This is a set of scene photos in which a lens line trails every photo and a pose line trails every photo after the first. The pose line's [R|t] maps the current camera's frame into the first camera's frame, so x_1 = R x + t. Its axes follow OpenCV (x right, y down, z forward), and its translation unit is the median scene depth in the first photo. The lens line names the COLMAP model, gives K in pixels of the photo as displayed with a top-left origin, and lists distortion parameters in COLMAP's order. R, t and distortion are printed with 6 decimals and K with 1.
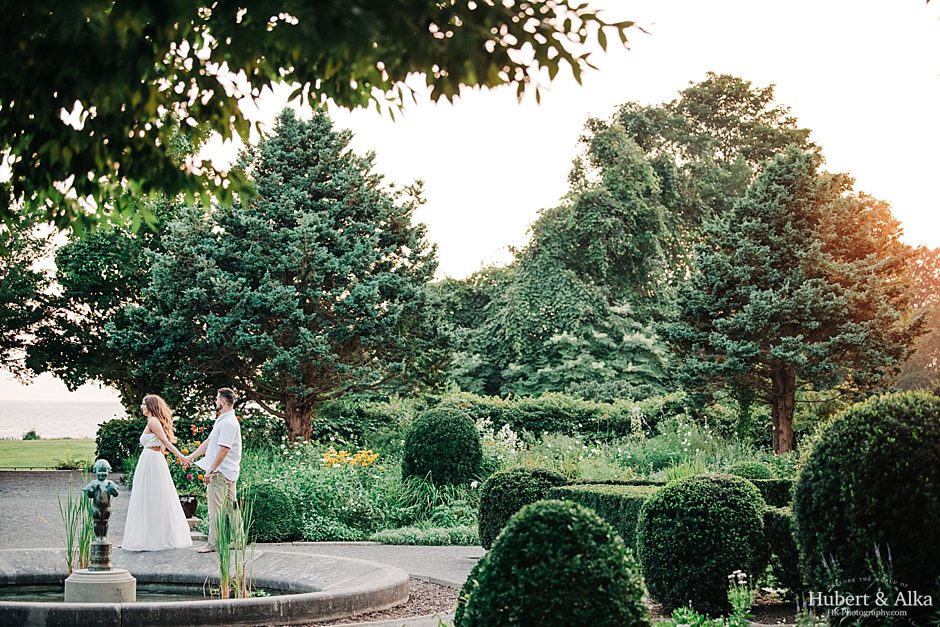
lens RADIAL K [[1924.3, 0, 468.5], [0, 1924.3, 314.3], [0, 0, 1]] dist [0.102278, 0.000000]
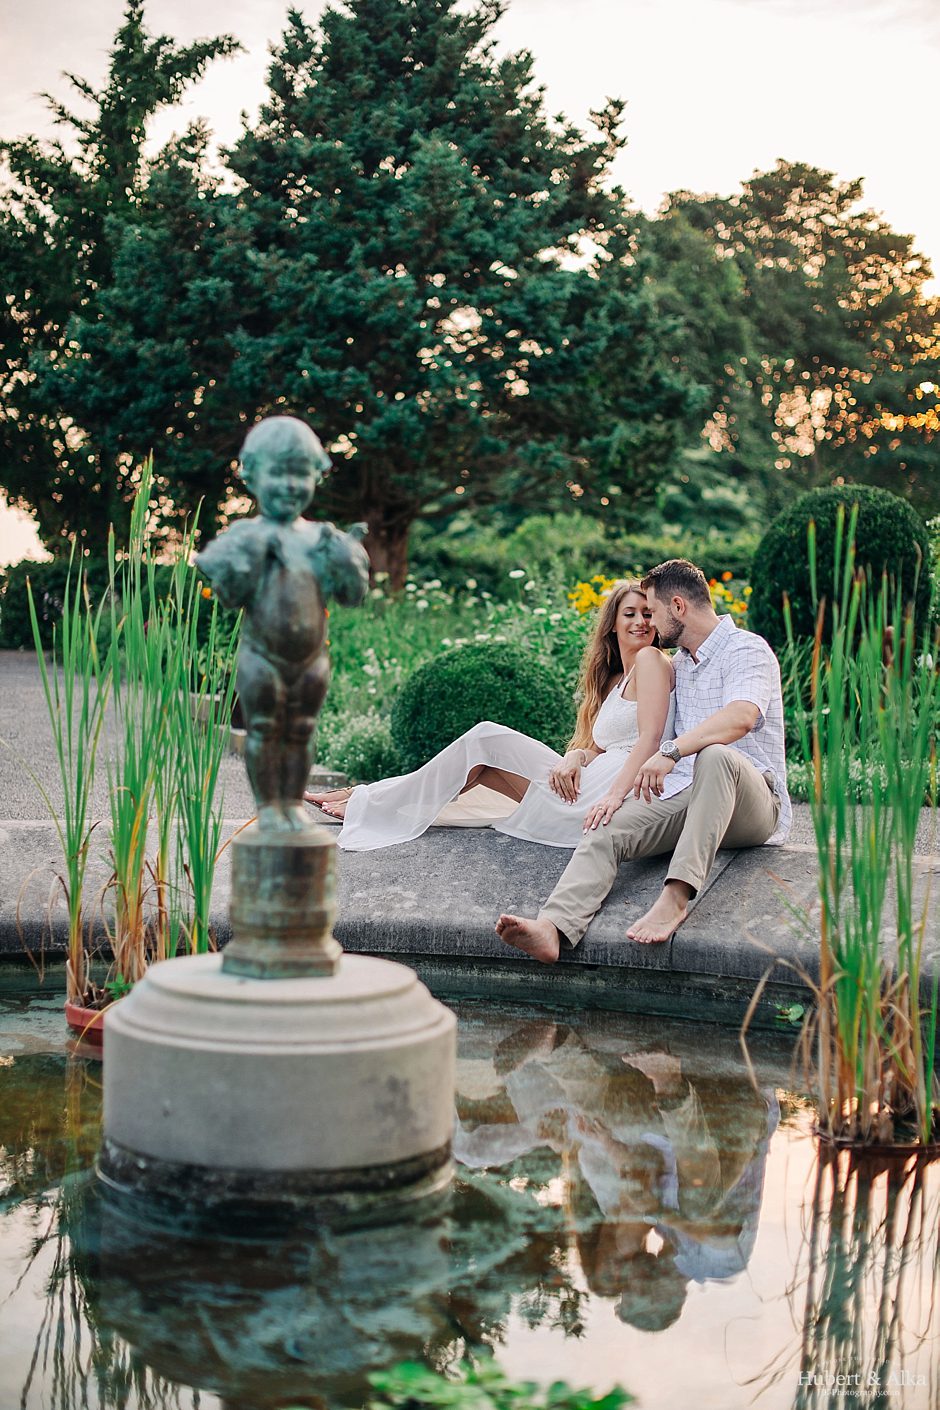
lens RADIAL K [[2099.8, 0, 469.4], [0, 2099.8, 703.0], [0, 0, 1]] dist [-0.031831, 0.000000]
pose [[0.998455, 0.014374, 0.053675, -0.100869], [-0.019075, 0.995928, 0.088114, 0.047149], [-0.052190, -0.089002, 0.994663, 0.434382]]
